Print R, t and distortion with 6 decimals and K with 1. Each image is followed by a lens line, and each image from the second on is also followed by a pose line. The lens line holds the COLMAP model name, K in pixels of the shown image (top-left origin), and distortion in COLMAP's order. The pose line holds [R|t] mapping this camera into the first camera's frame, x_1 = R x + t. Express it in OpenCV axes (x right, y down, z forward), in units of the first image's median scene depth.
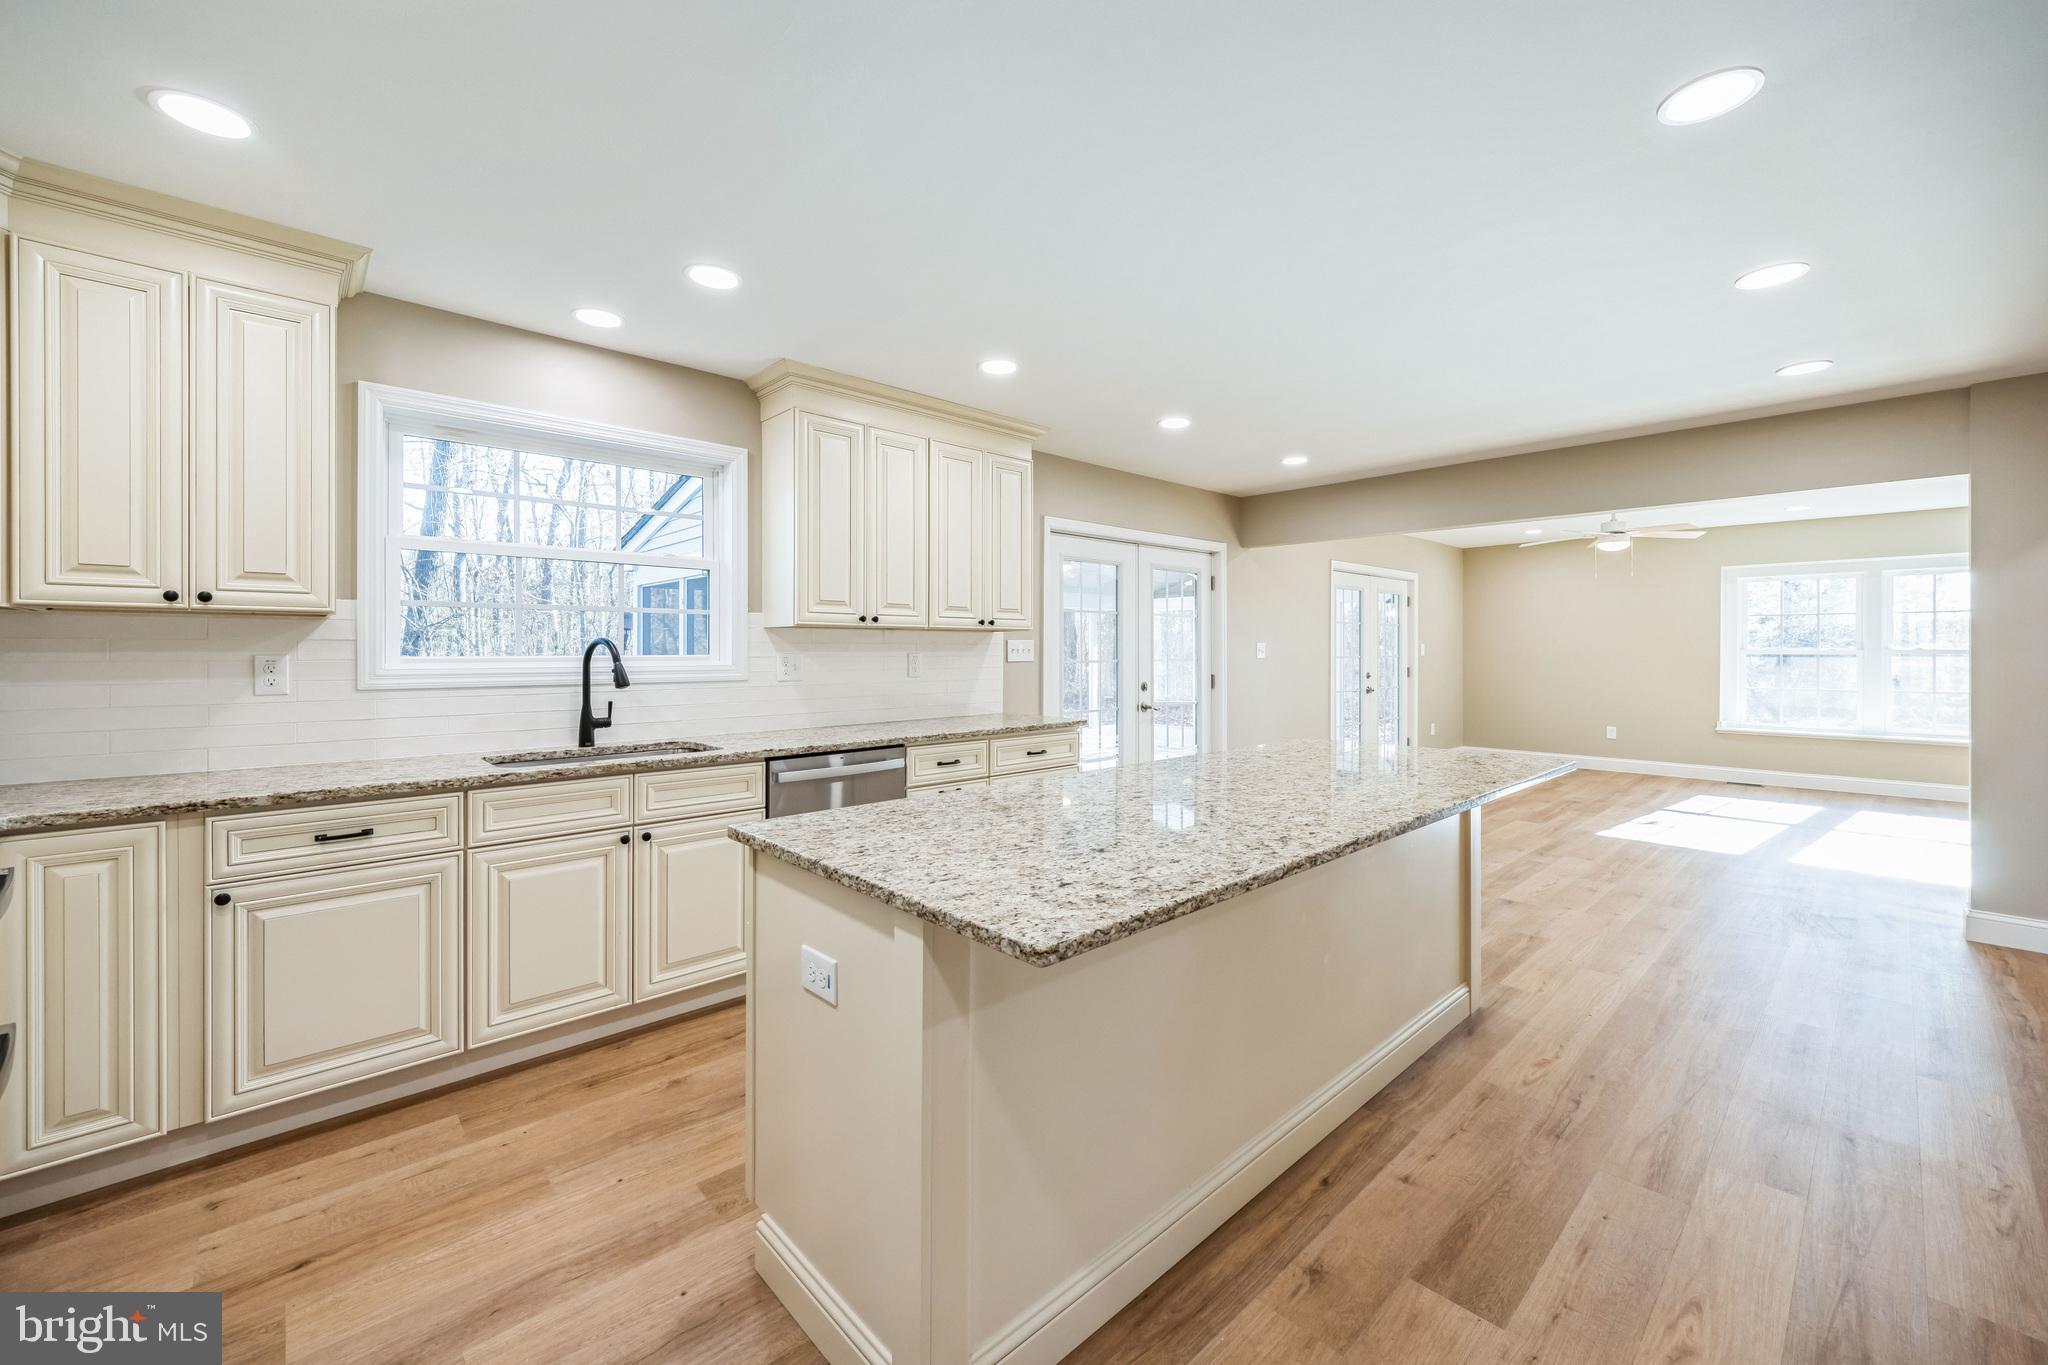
lens RADIAL K [[814.5, 0, 1017.6], [0, 814.5, 646.0], [0, 0, 1]] dist [0.007775, -0.000137]
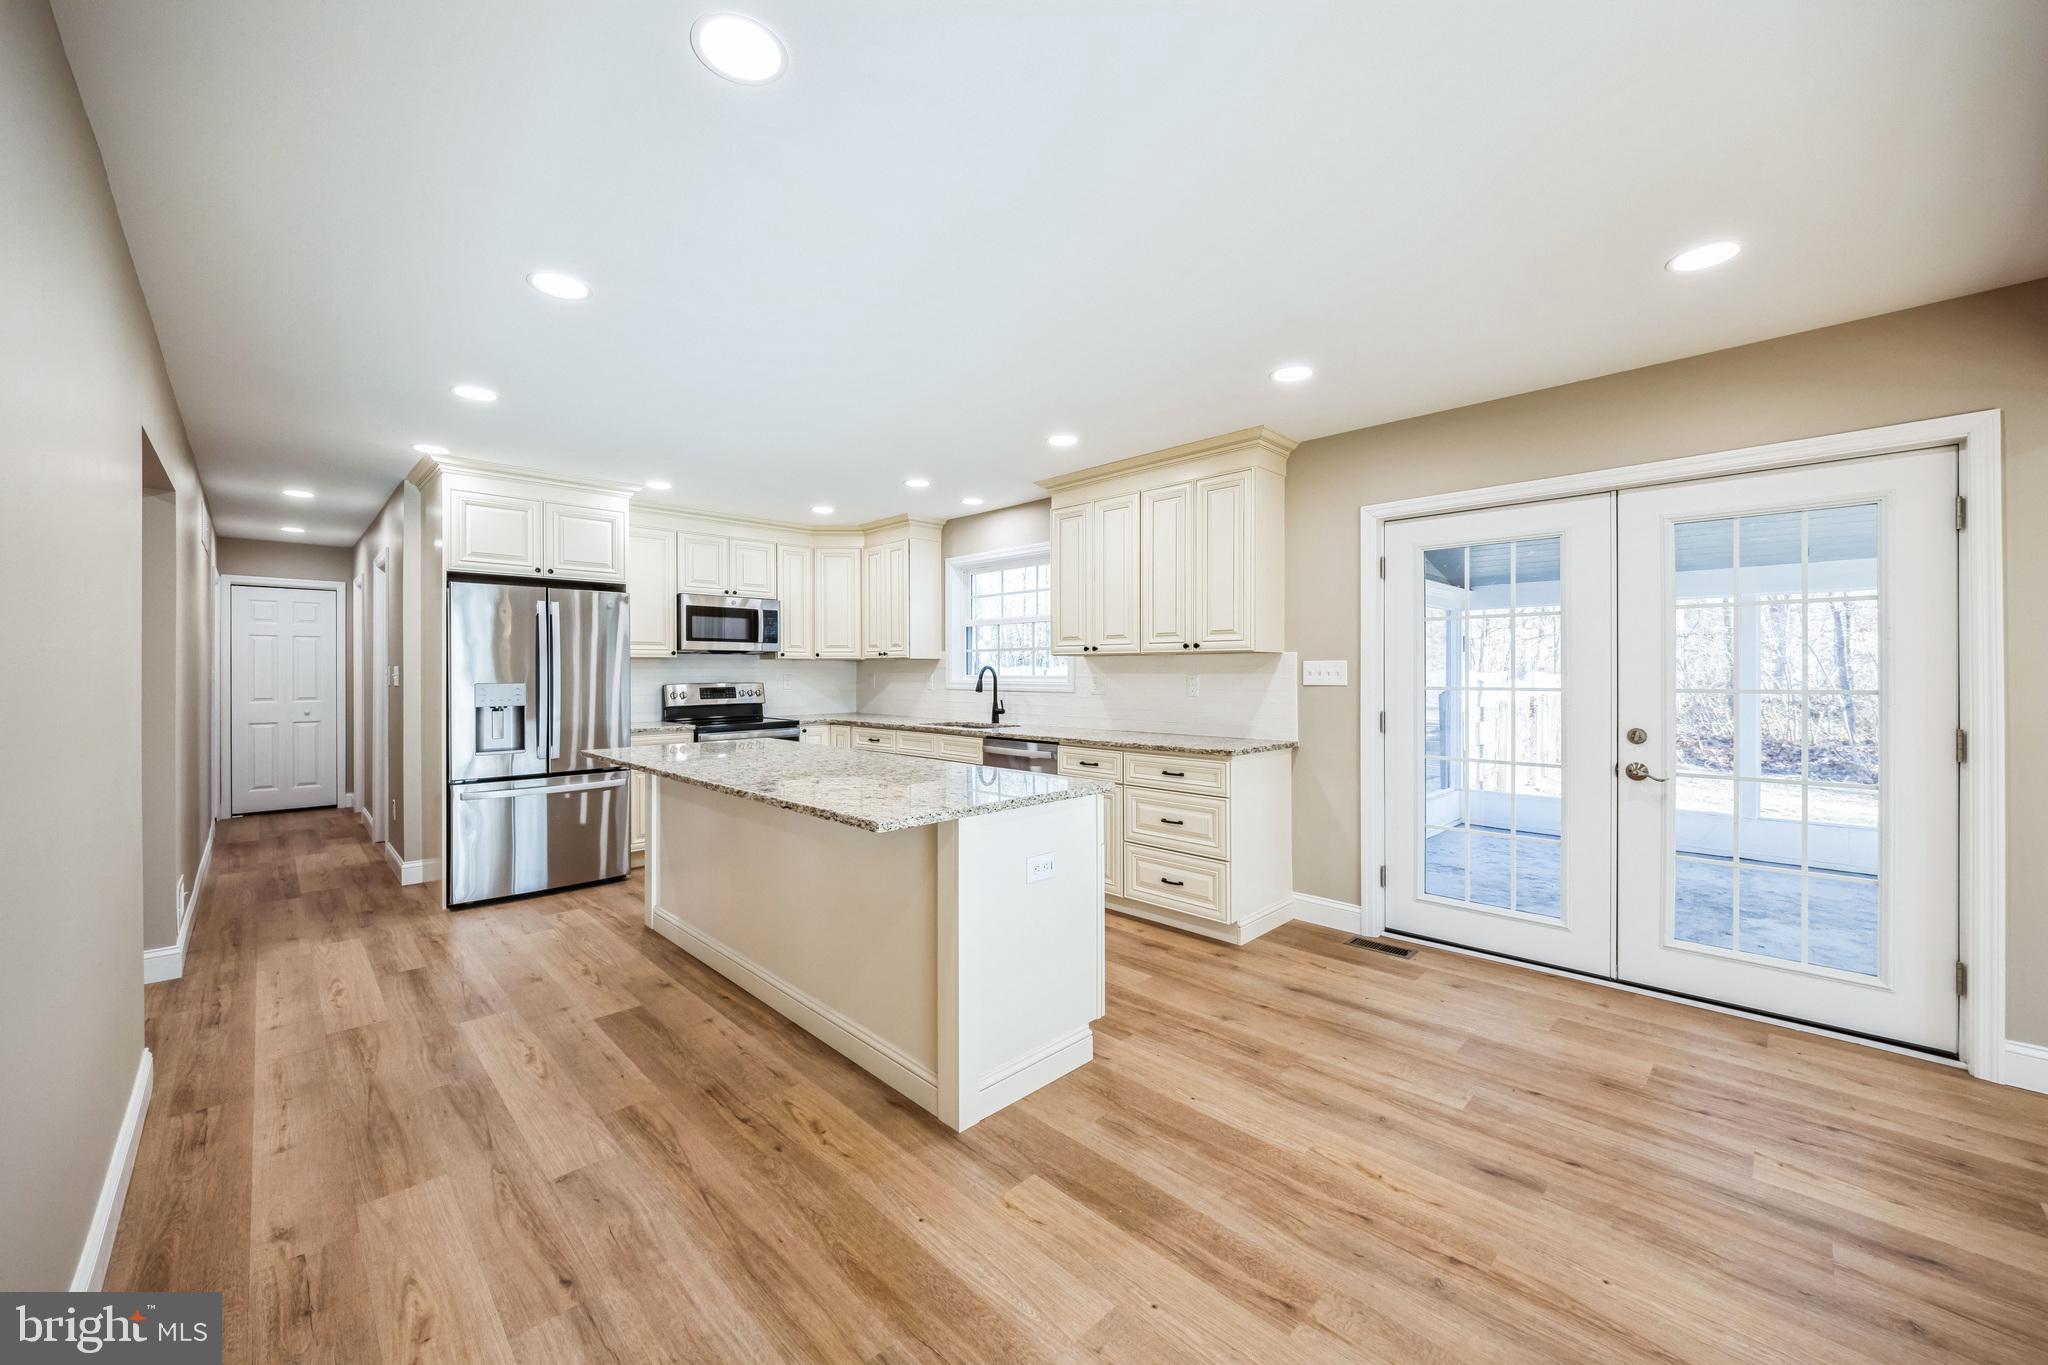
lens RADIAL K [[763.5, 0, 1024.0], [0, 763.5, 682.5], [0, 0, 1]] dist [-0.001648, -0.000291]
pose [[0.036862, 0.014809, -0.999211, 1.246841], [0.005355, 0.999873, 0.015017, 0.002628], [0.999306, -0.005905, 0.036778, 1.005281]]
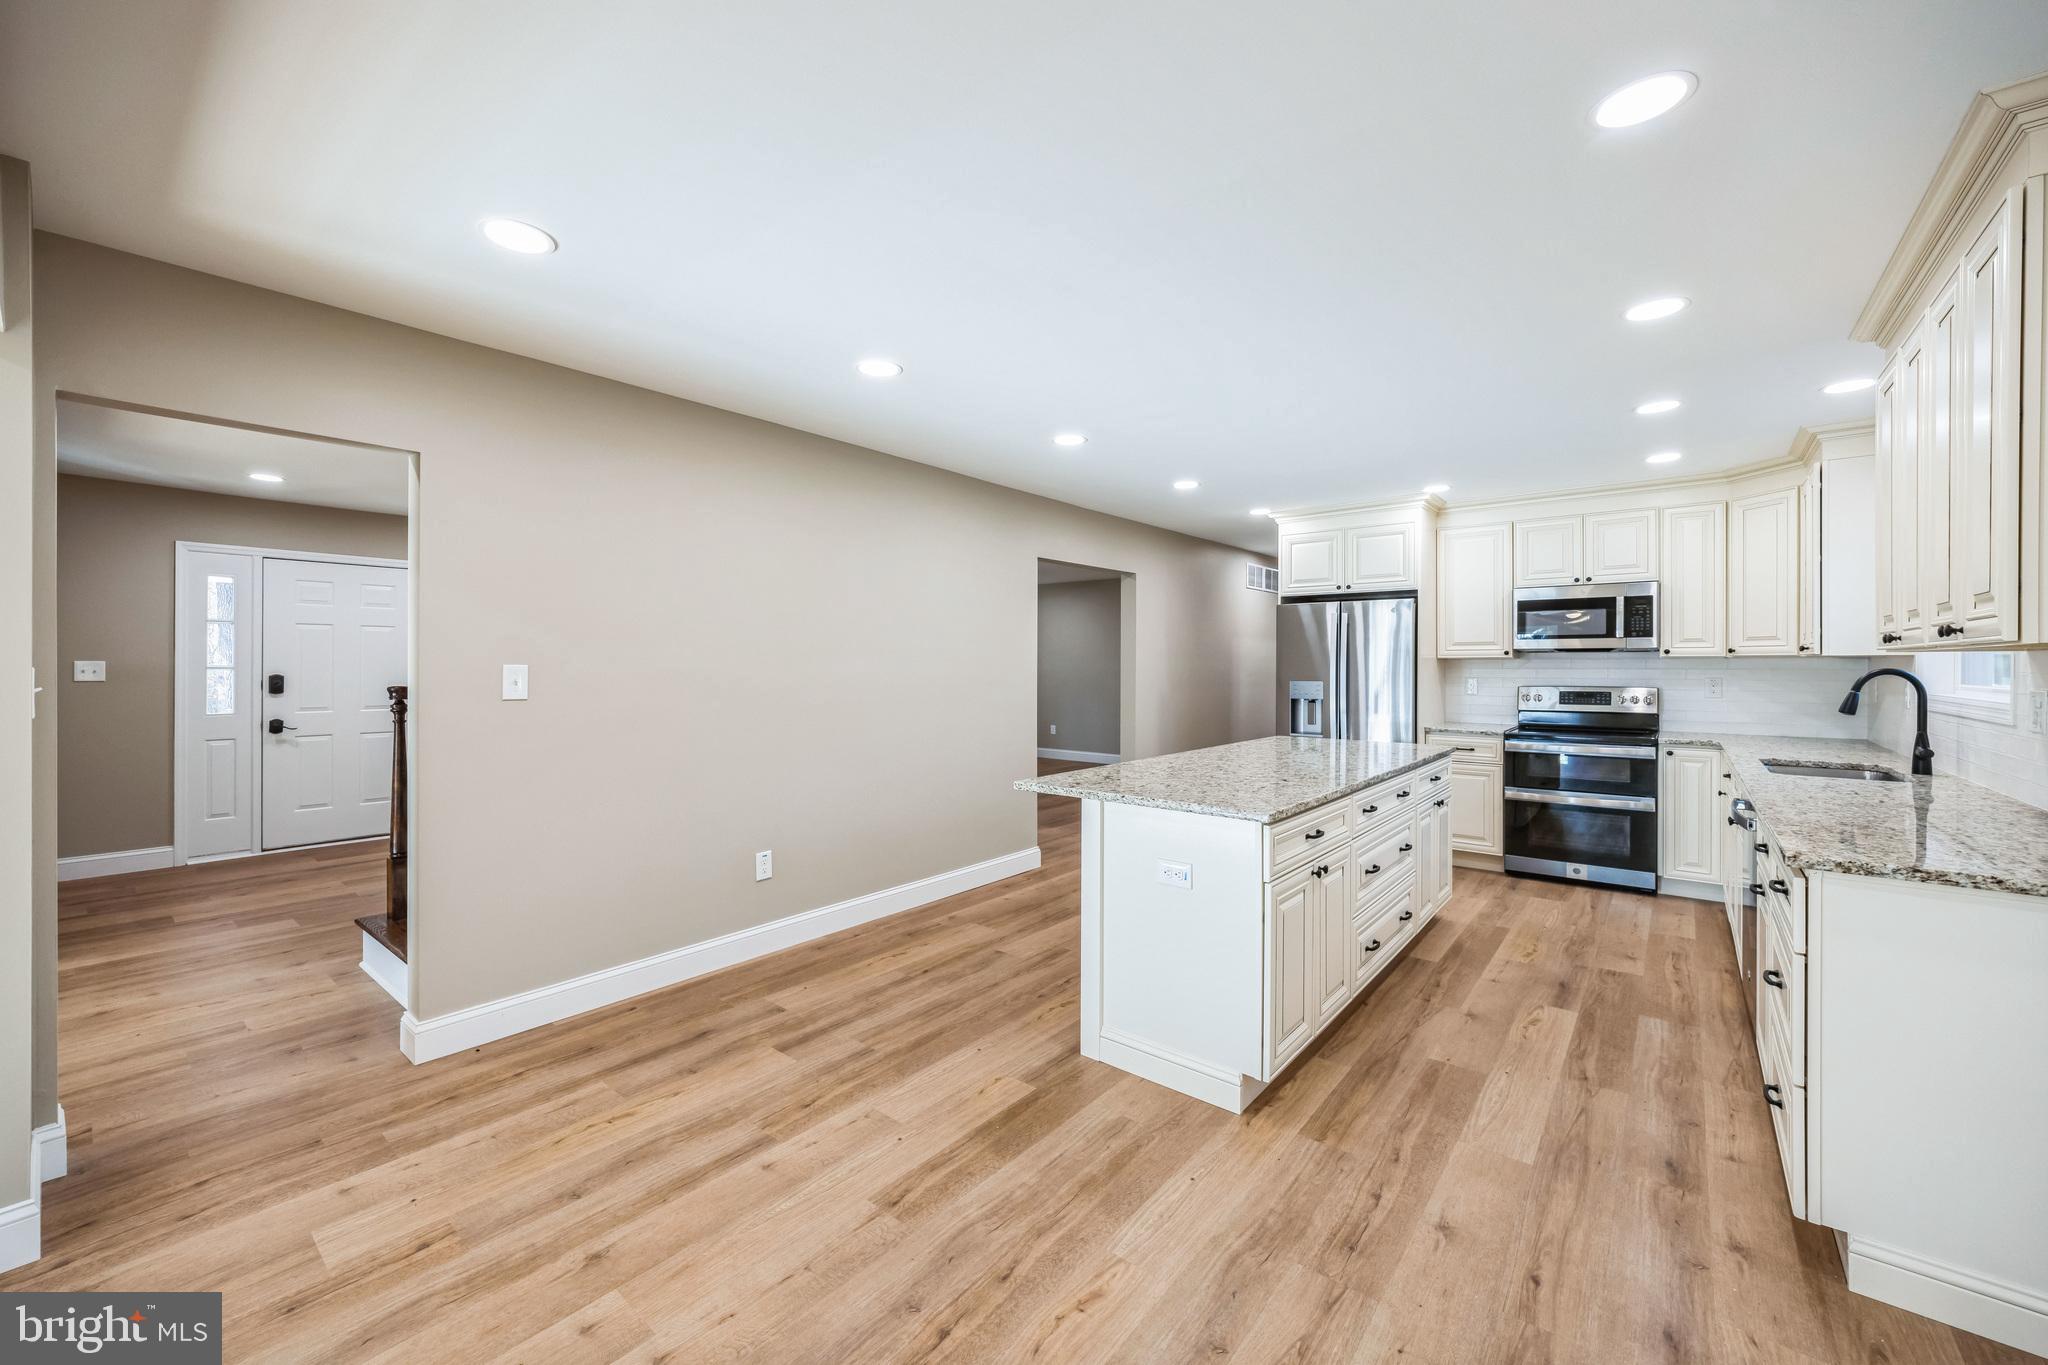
lens RADIAL K [[809.1, 0, 1027.7], [0, 809.1, 668.0], [0, 0, 1]] dist [0.009795, -0.000151]
pose [[-0.988818, -0.002136, -0.149110, 0.744450], [-0.002100, 0.999998, -0.000405, -0.007376], [0.149110, -0.000088, -0.988821, 1.864978]]
